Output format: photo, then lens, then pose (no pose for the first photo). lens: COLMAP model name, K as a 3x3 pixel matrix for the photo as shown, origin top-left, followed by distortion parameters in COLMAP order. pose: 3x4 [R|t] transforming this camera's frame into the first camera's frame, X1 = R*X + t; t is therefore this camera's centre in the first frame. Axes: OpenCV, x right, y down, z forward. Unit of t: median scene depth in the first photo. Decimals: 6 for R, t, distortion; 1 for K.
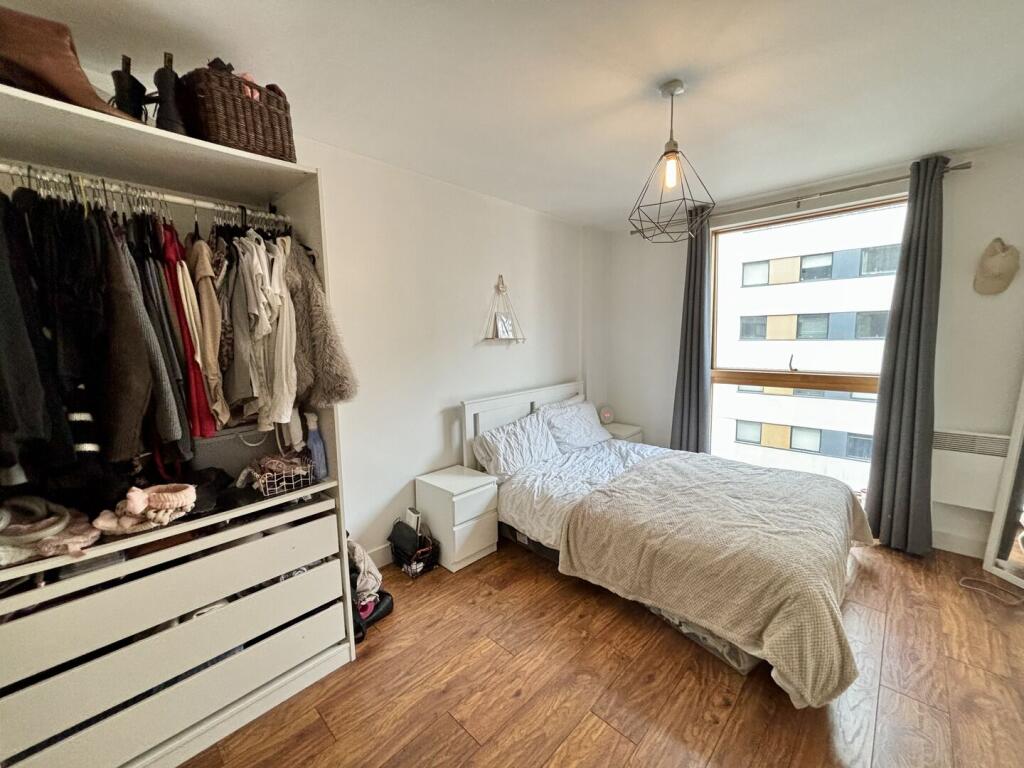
lens RADIAL K [[409.1, 0, 512.0], [0, 409.1, 384.0], [0, 0, 1]] dist [0.006626, -0.000177]
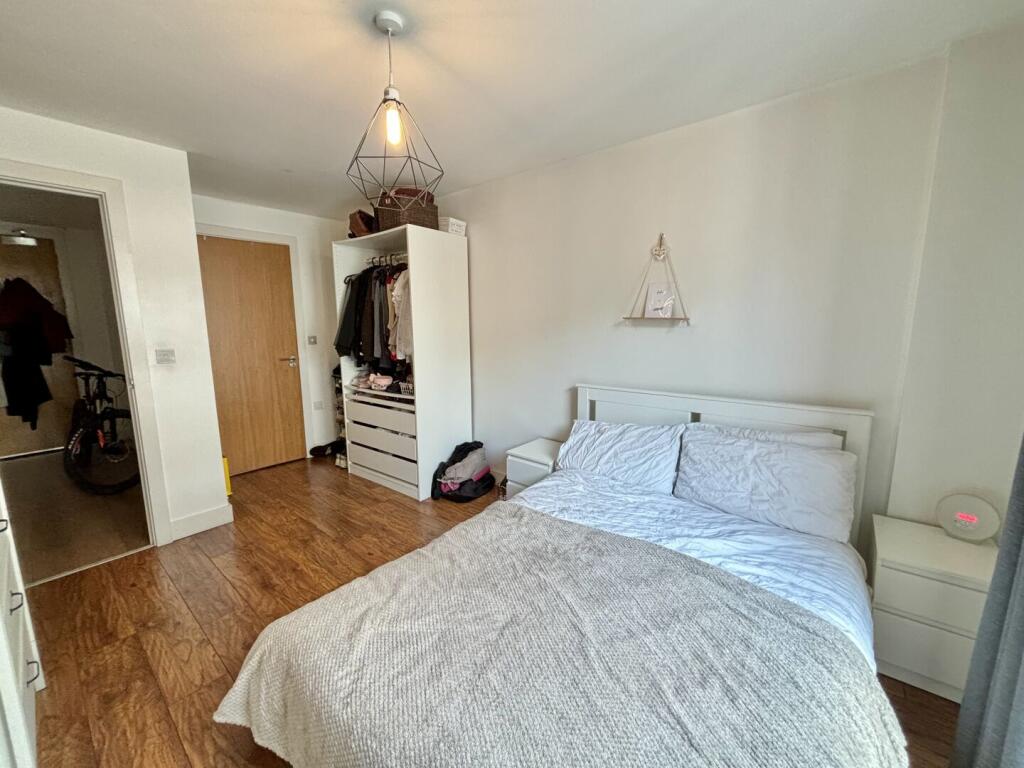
lens RADIAL K [[411.7, 0, 512.0], [0, 411.7, 384.0], [0, 0, 1]] dist [0.001684, -0.000845]
pose [[0.079694, 0.169400, -0.982320, 0.936843], [-0.115446, 0.980392, 0.159701, -0.104575], [0.990112, 0.100678, 0.097688, 0.850922]]
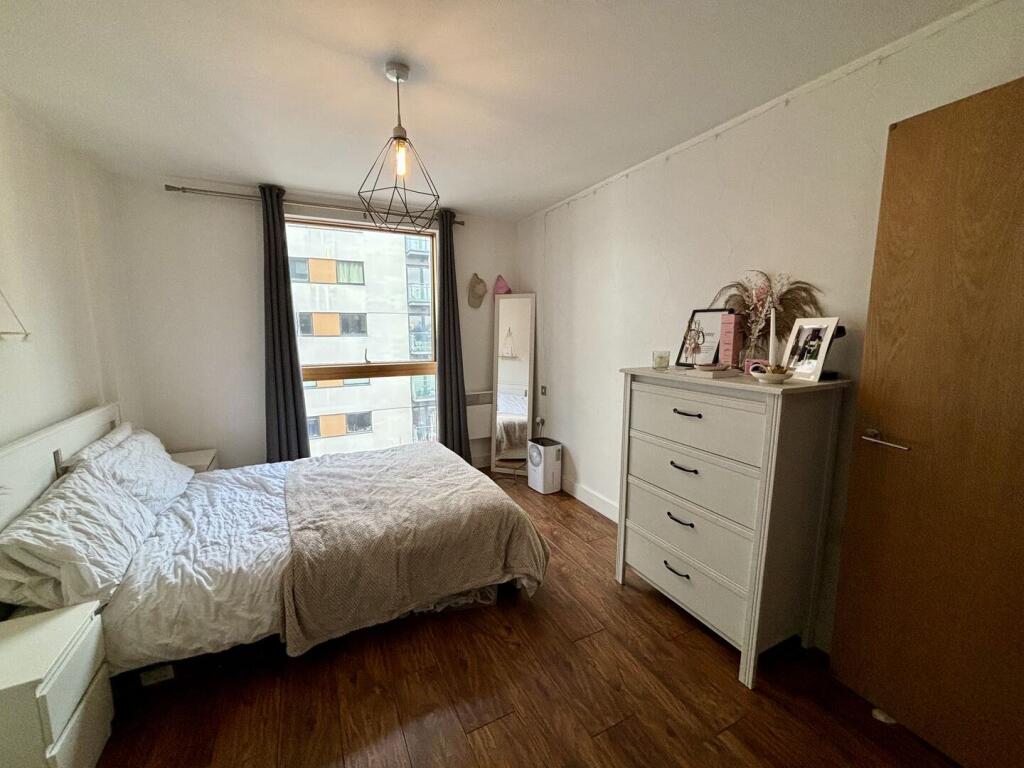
lens RADIAL K [[409.1, 0, 512.0], [0, 409.1, 384.0], [0, 0, 1]] dist [0.006626, -0.000177]
pose [[0.336262, -0.115680, 0.934637, -0.336456], [0.109494, 0.990499, 0.083200, -0.032475], [-0.935382, 0.074360, 0.345733, 0.319977]]
